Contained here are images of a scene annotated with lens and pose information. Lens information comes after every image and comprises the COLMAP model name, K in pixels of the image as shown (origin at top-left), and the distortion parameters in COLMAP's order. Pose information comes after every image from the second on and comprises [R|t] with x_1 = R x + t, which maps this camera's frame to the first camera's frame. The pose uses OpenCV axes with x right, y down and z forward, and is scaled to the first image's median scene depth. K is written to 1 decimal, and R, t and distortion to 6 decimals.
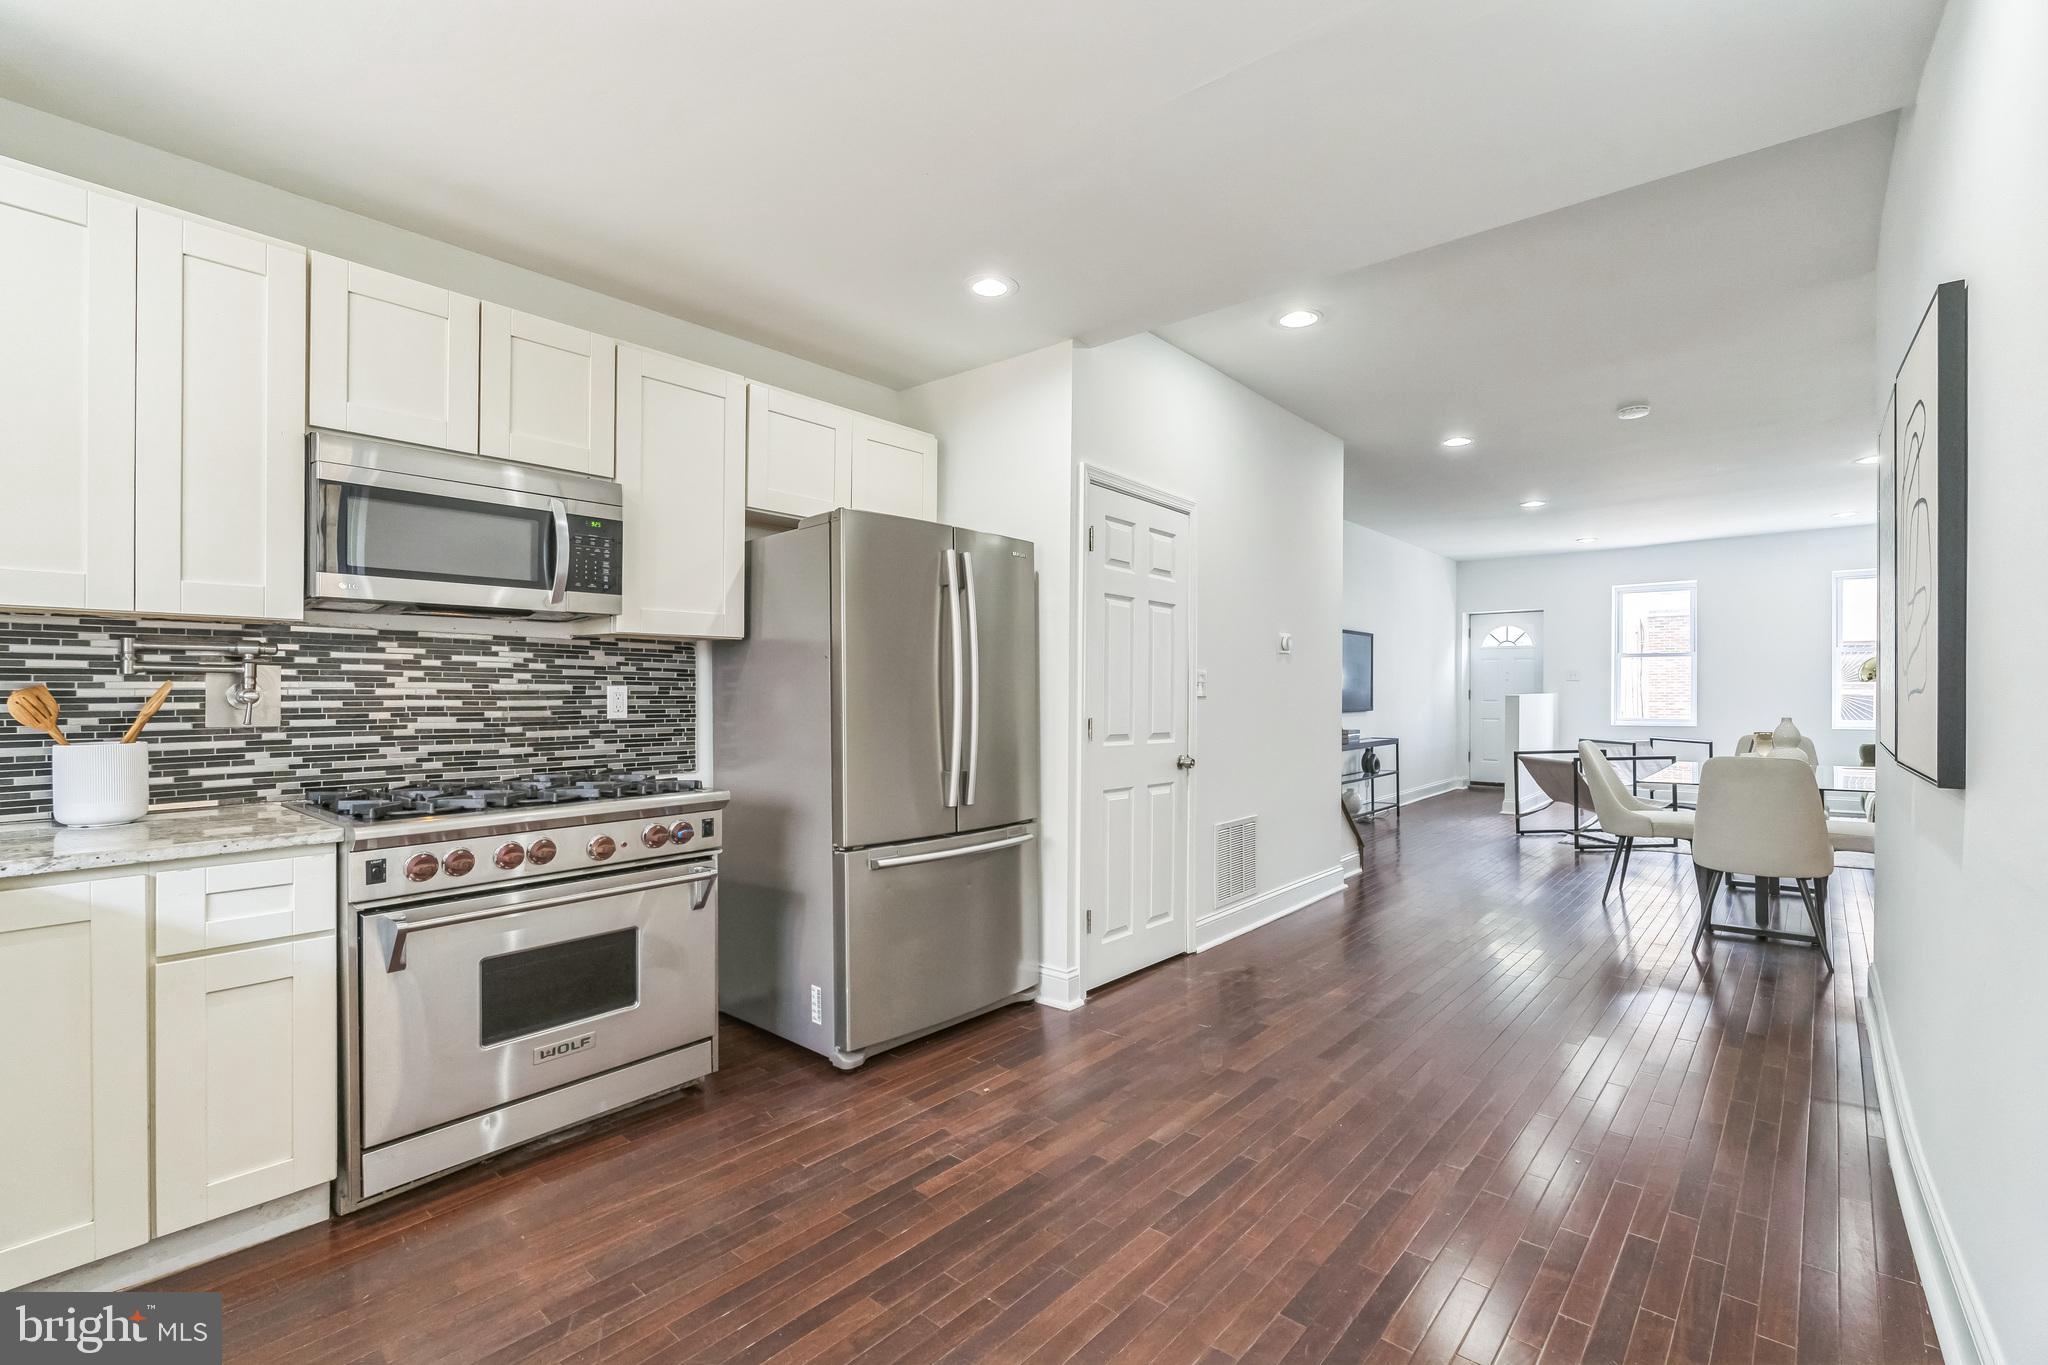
lens RADIAL K [[905.8, 0, 1029.2], [0, 905.8, 680.6], [0, 0, 1]] dist [-0.008506, 0.002198]
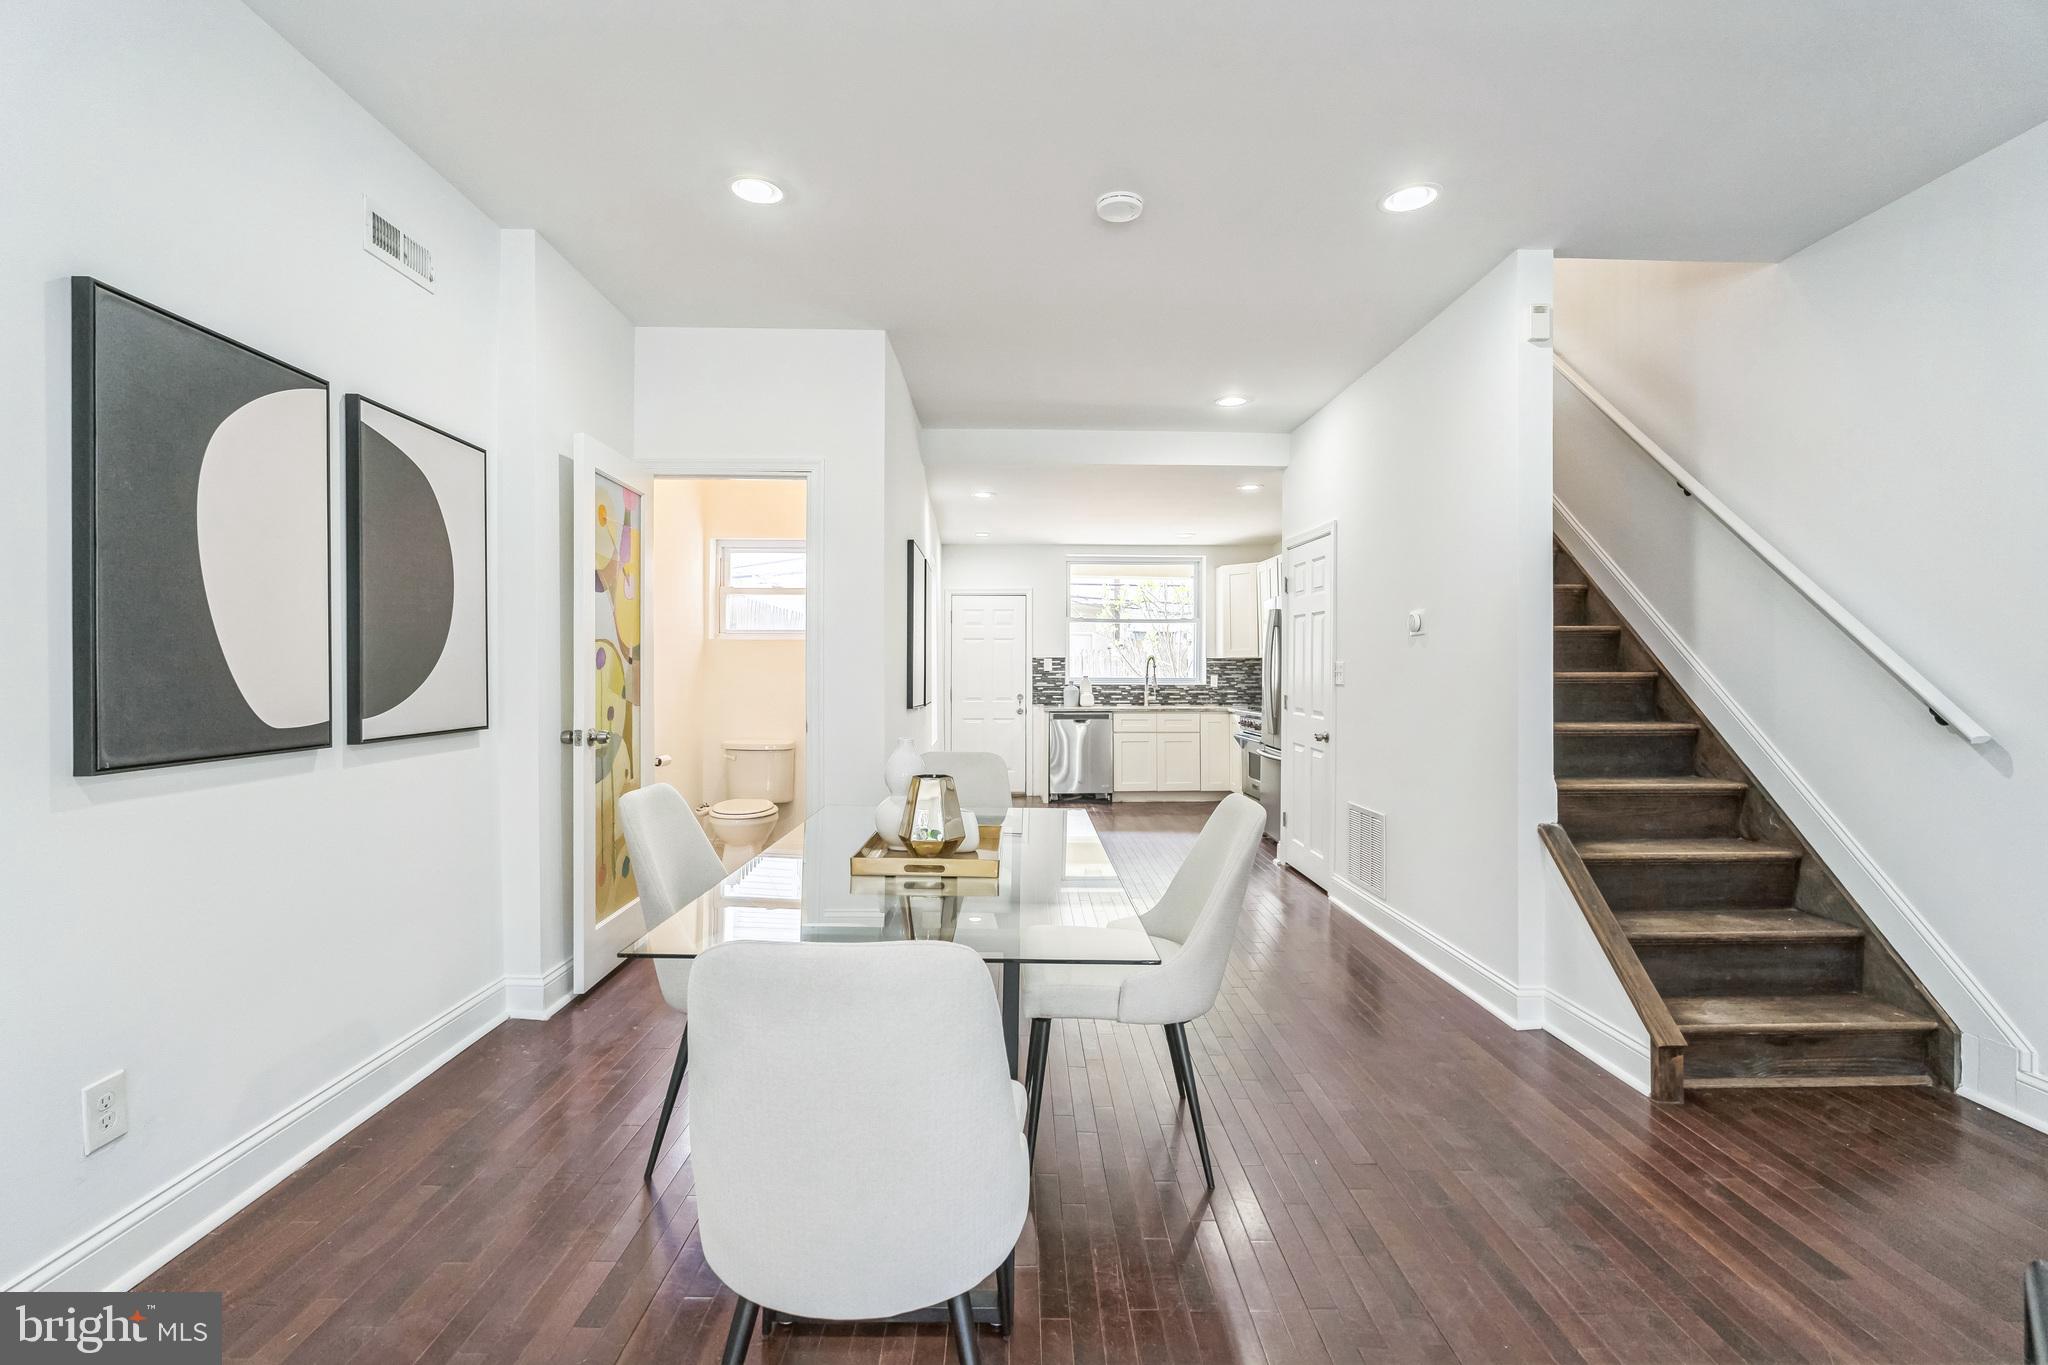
lens RADIAL K [[905.8, 0, 1028.1], [0, 905.8, 669.9], [0, 0, 1]] dist [-0.008506, 0.002198]
pose [[-0.742555, -0.003785, -0.669775, 1.337450], [0.003147, 0.999953, -0.009140, 0.009050], [0.669778, -0.008895, -0.742508, 1.702792]]
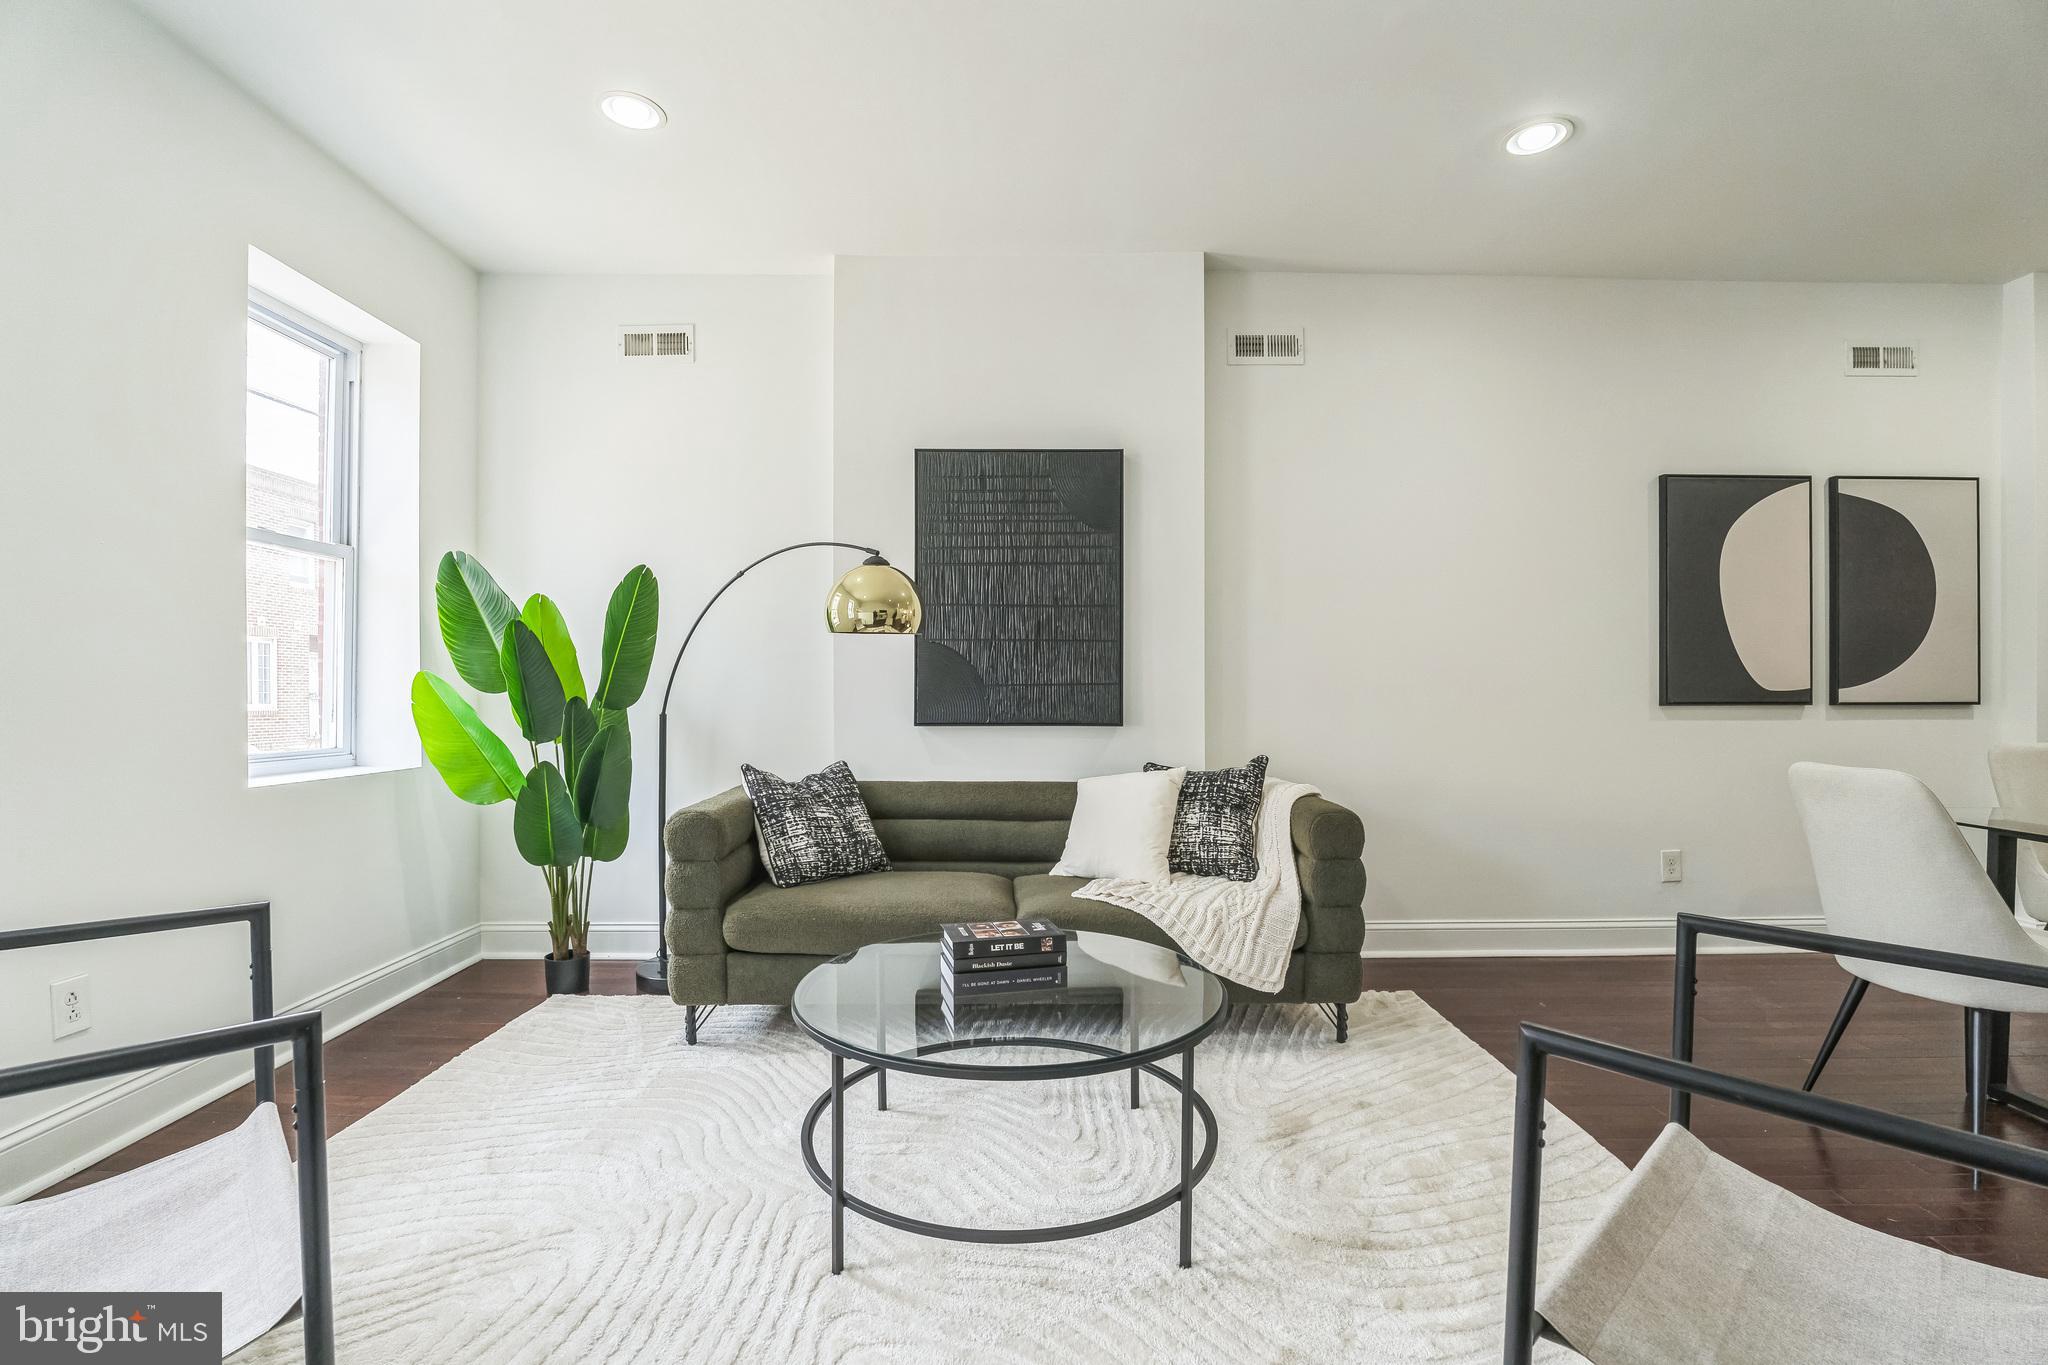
lens RADIAL K [[905.8, 0, 1020.6], [0, 905.8, 704.6], [0, 0, 1]] dist [-0.008506, 0.002198]
pose [[-0.658604, -0.009002, 0.752436, 1.124071], [-0.006769, 0.999959, 0.006038, 0.051078], [-0.752460, -0.001117, -0.658637, 2.184955]]
